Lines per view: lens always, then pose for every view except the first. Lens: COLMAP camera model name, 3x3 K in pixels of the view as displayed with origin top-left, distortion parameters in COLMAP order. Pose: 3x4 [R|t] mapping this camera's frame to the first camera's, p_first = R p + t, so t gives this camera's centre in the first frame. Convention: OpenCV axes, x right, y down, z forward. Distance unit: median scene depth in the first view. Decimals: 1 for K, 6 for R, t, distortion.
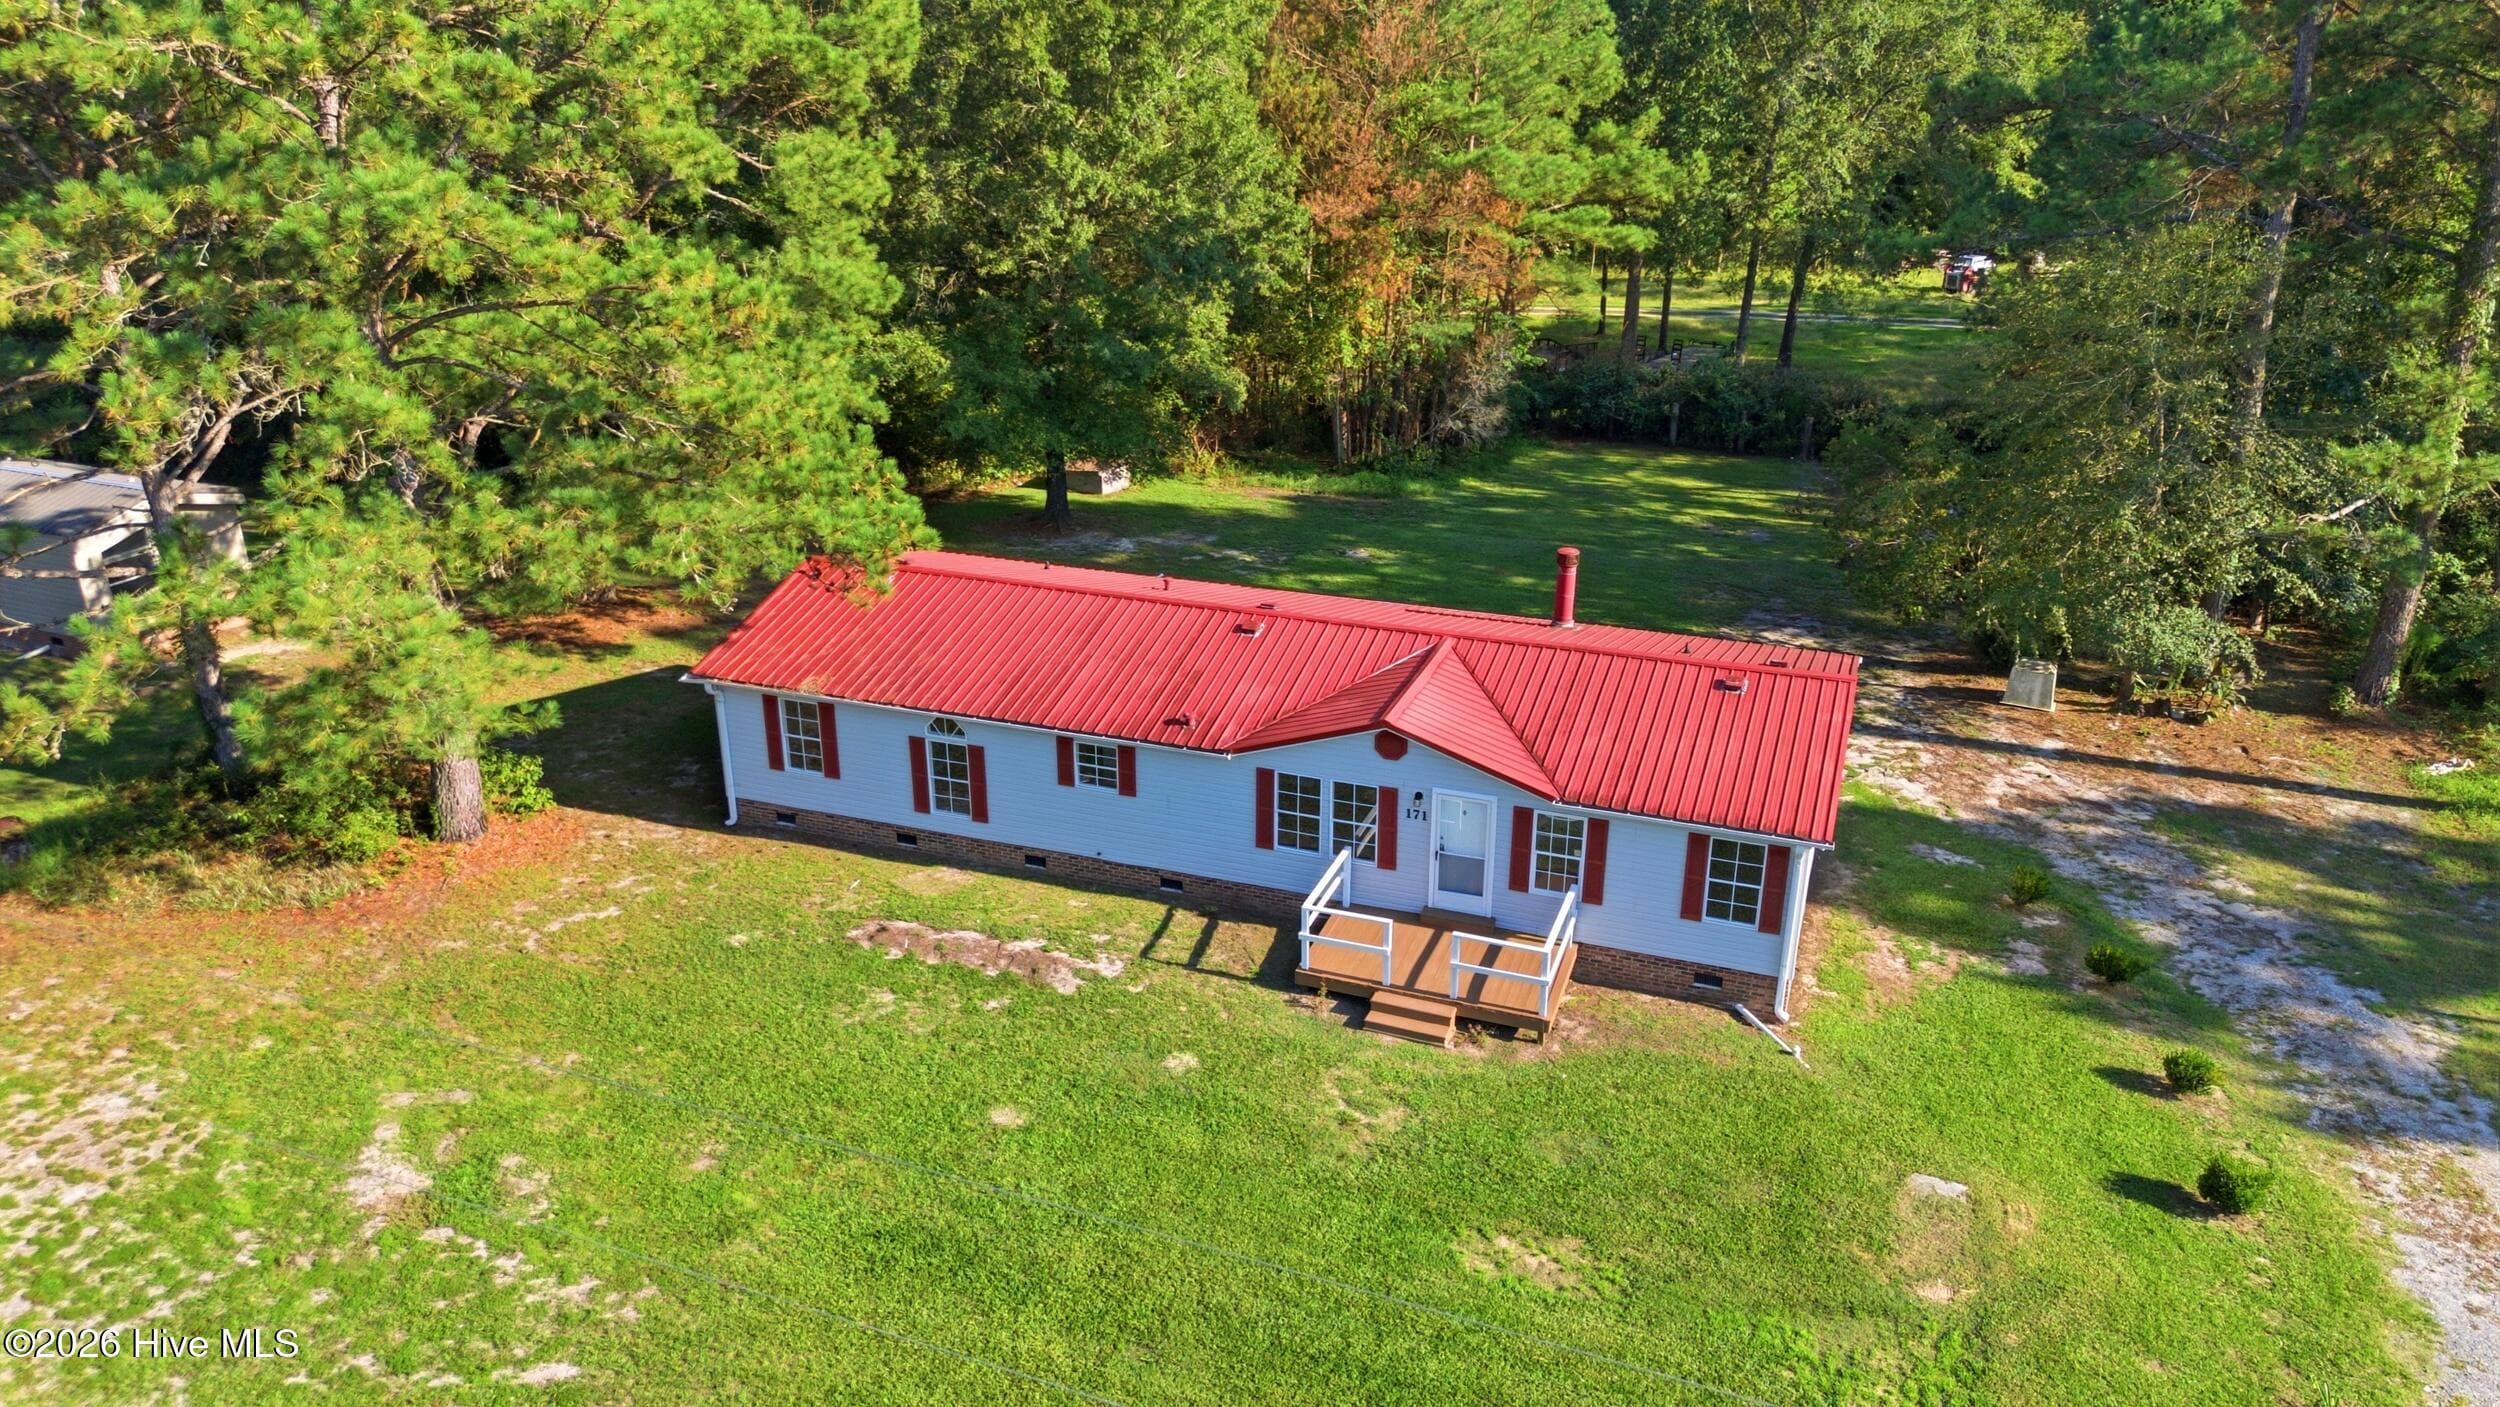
lens RADIAL K [[1826.5, 0, 1250.0], [0, 1826.5, 703.5], [0, 0, 1]] dist [0.028708, -0.004199]
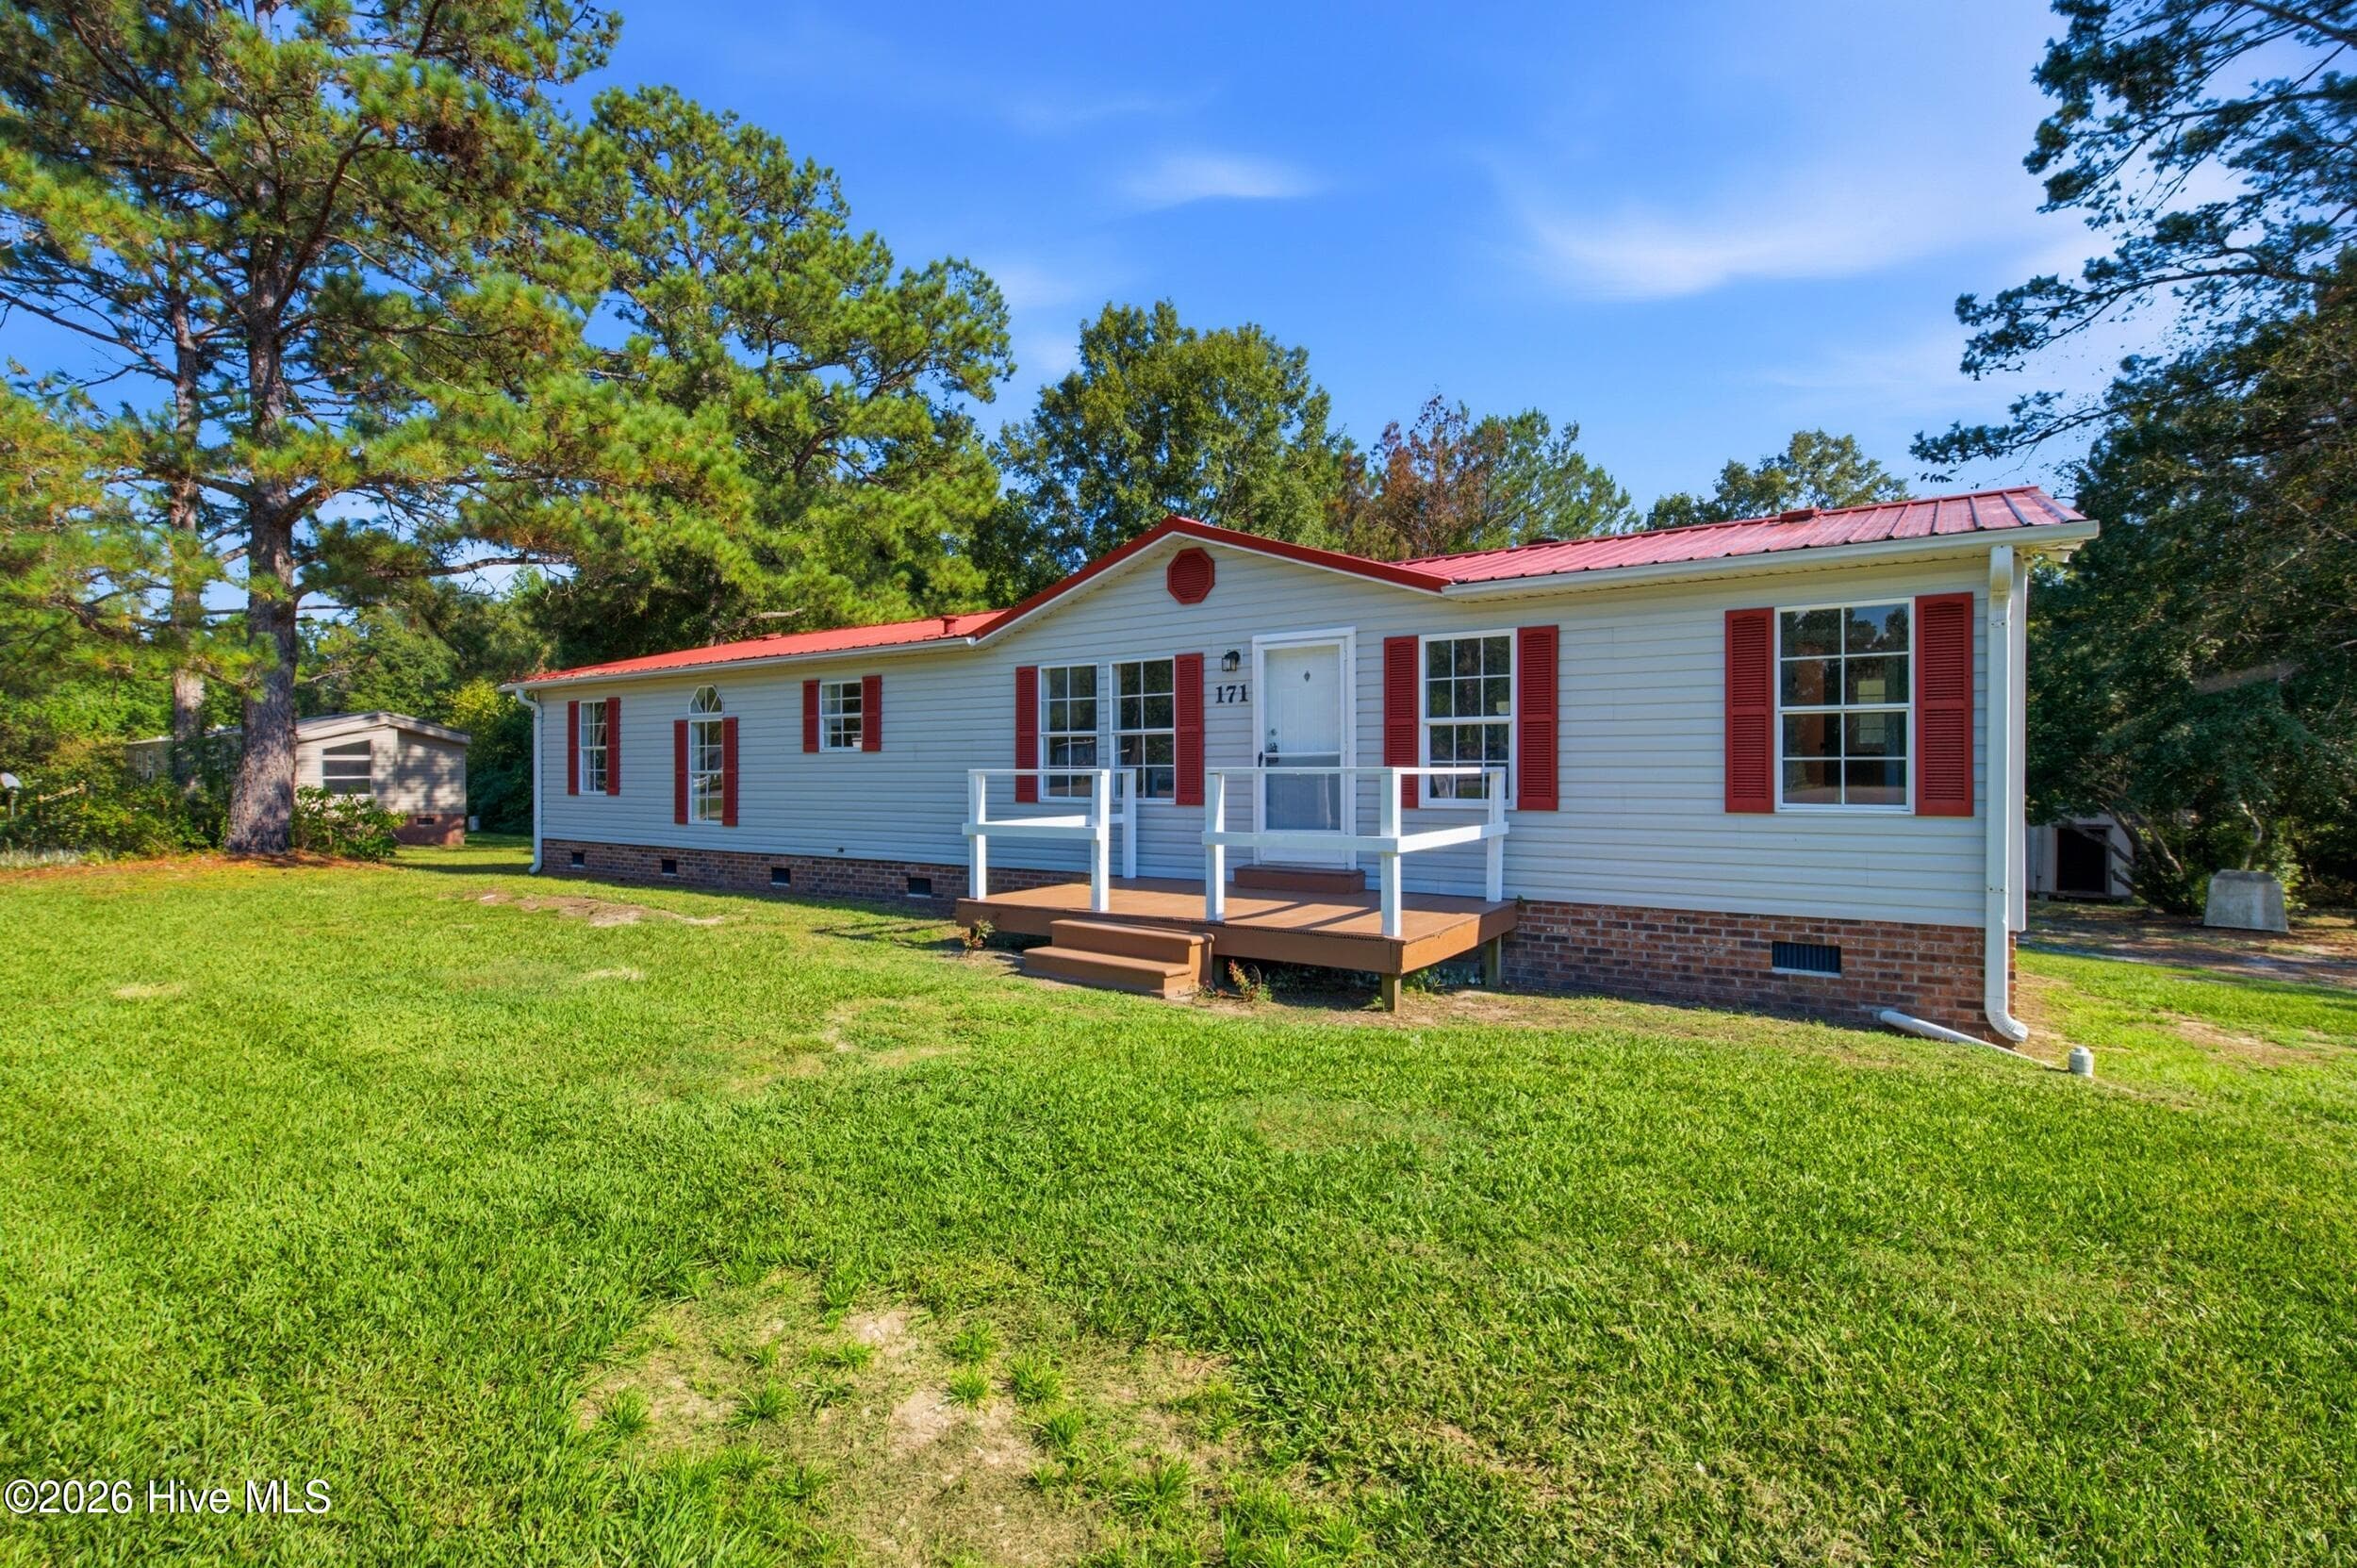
lens RADIAL K [[1121.9, 0, 1163.2], [0, 1121.9, 779.8], [0, 0, 1]] dist [-0.002175, -0.000301]
pose [[0.967735, 0.002589, -0.251958, 0.159821], [-0.095217, 0.929560, -0.356162, 0.215784], [0.233288, 0.368661, 0.899814, 0.670517]]
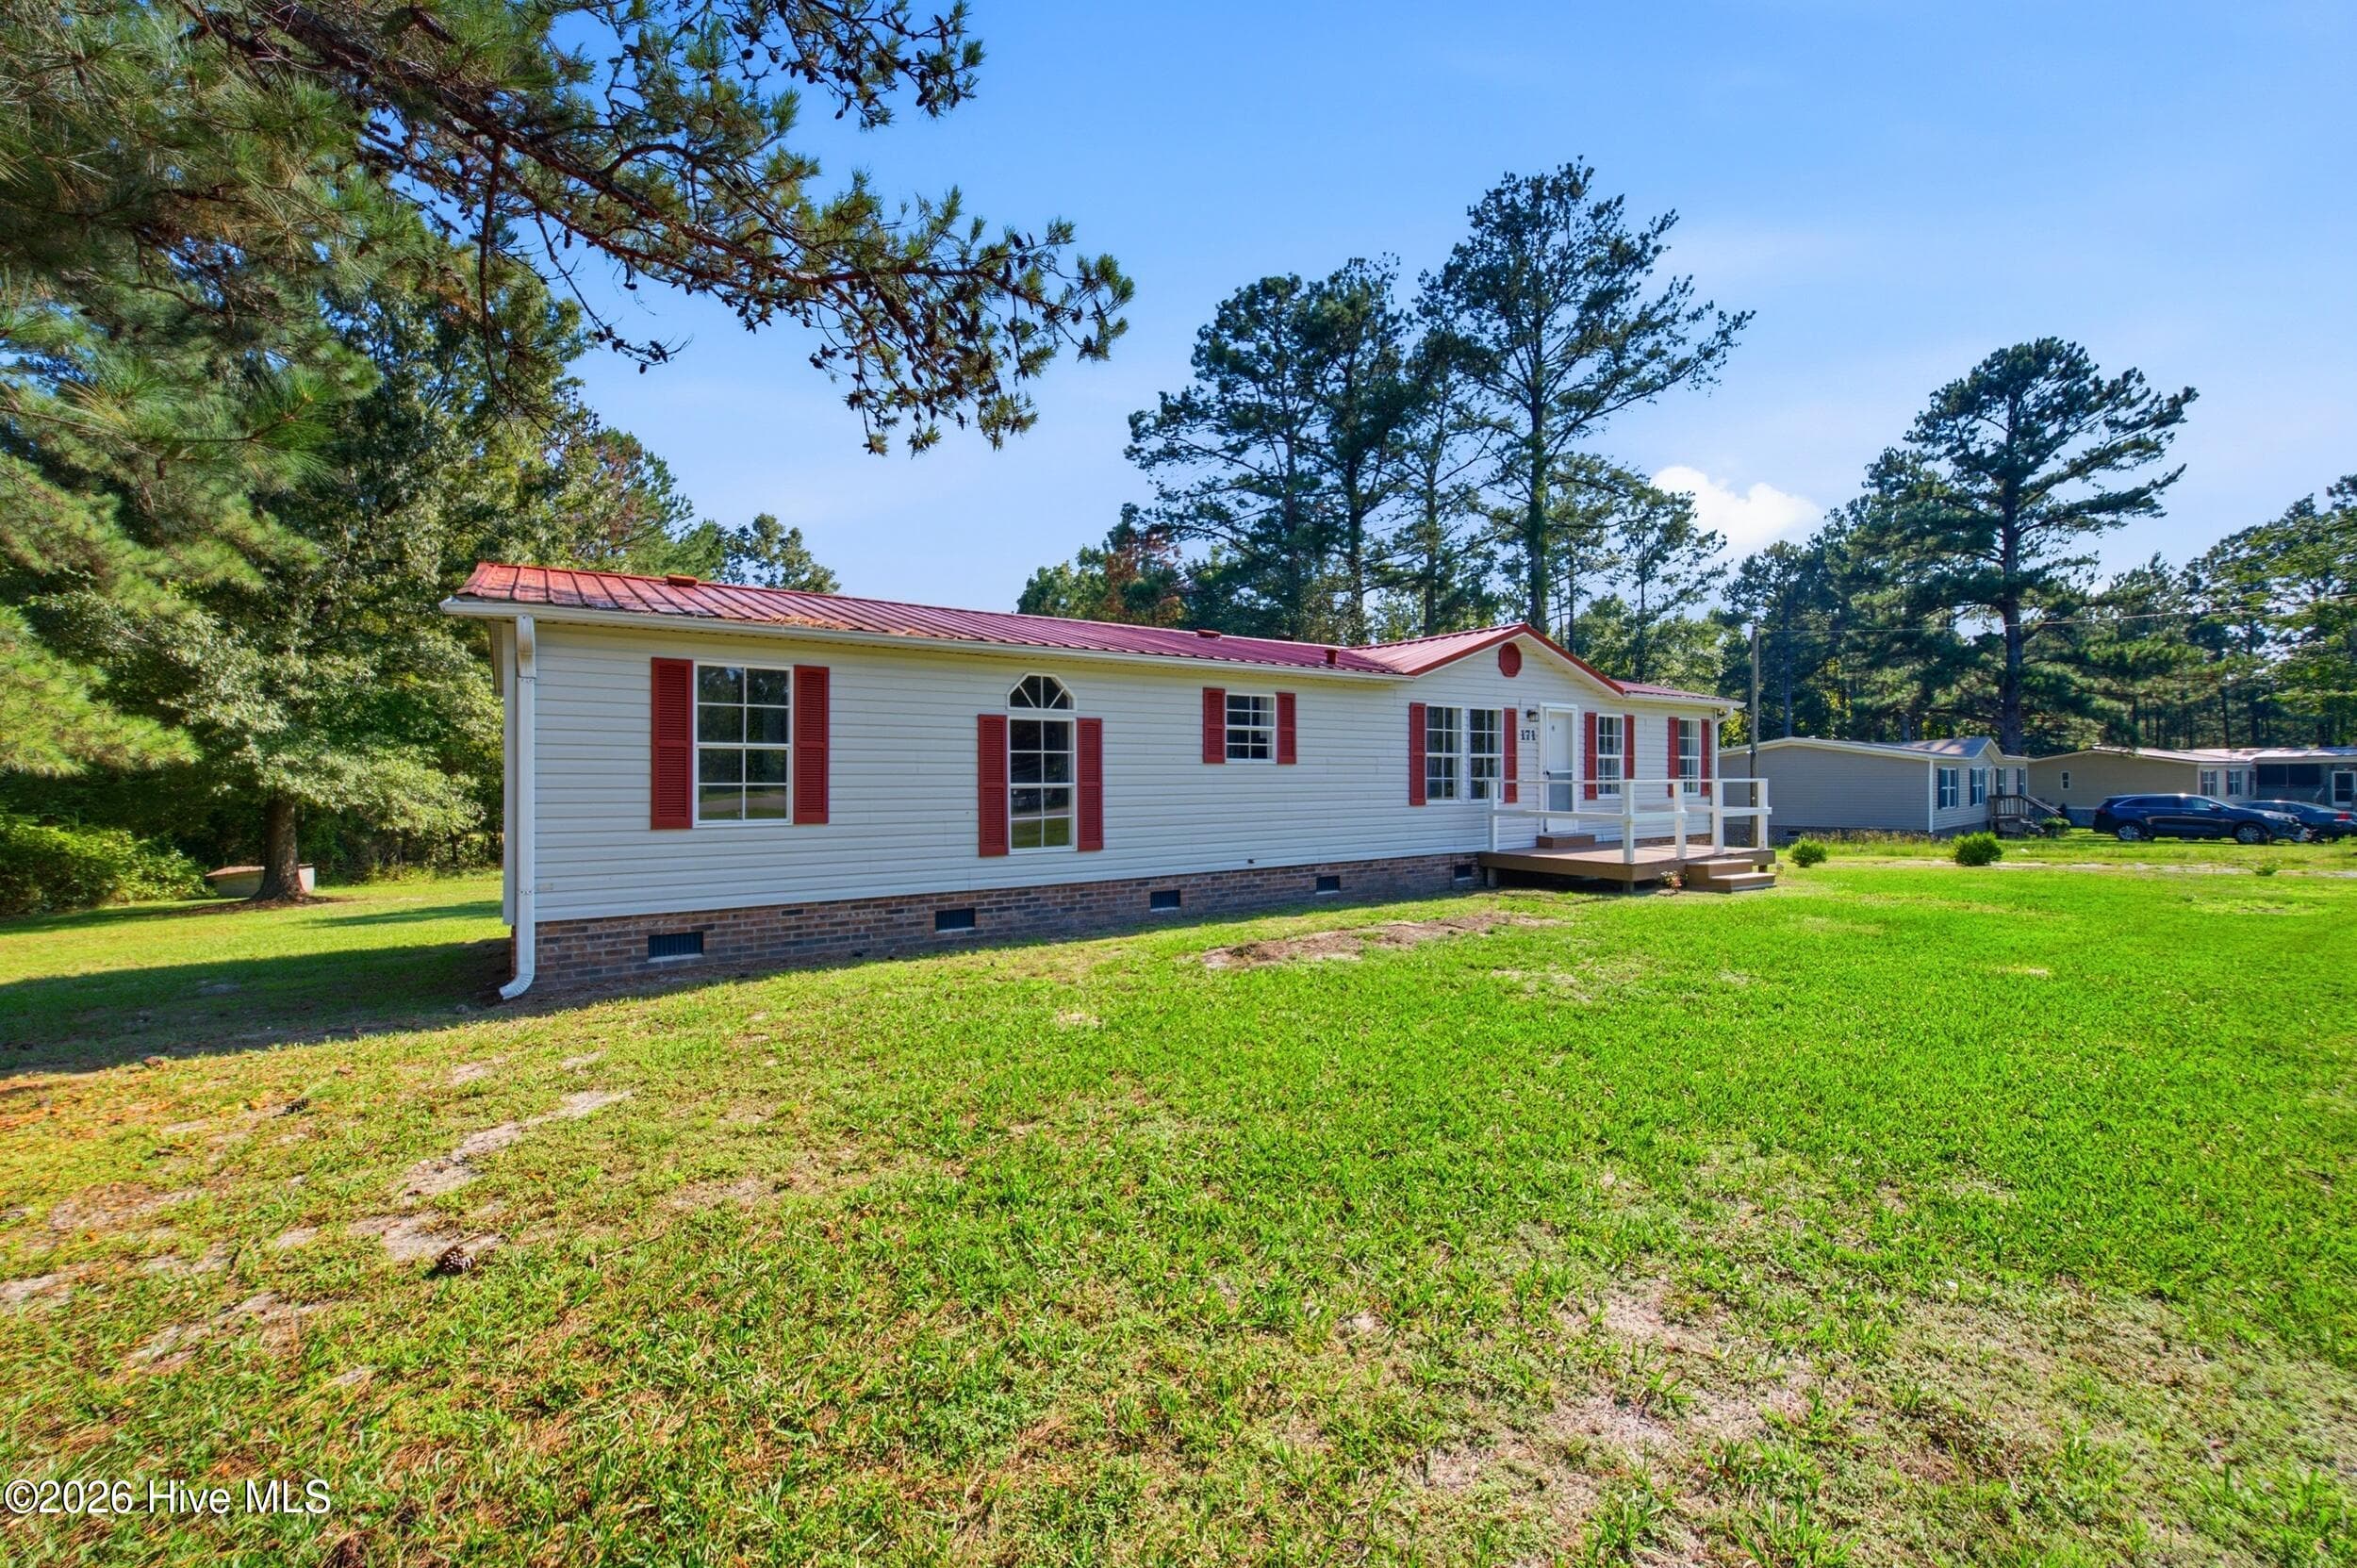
lens RADIAL K [[939.3, 0, 1150.6], [0, 939.3, 777.4], [0, 0, 1]] dist [-0.000598, -0.000318]
pose [[0.591401, 0.005553, 0.806359, -0.432679], [0.312223, 0.920400, -0.235330, 0.135854], [-0.743480, 0.390938, 0.542591, 0.876043]]
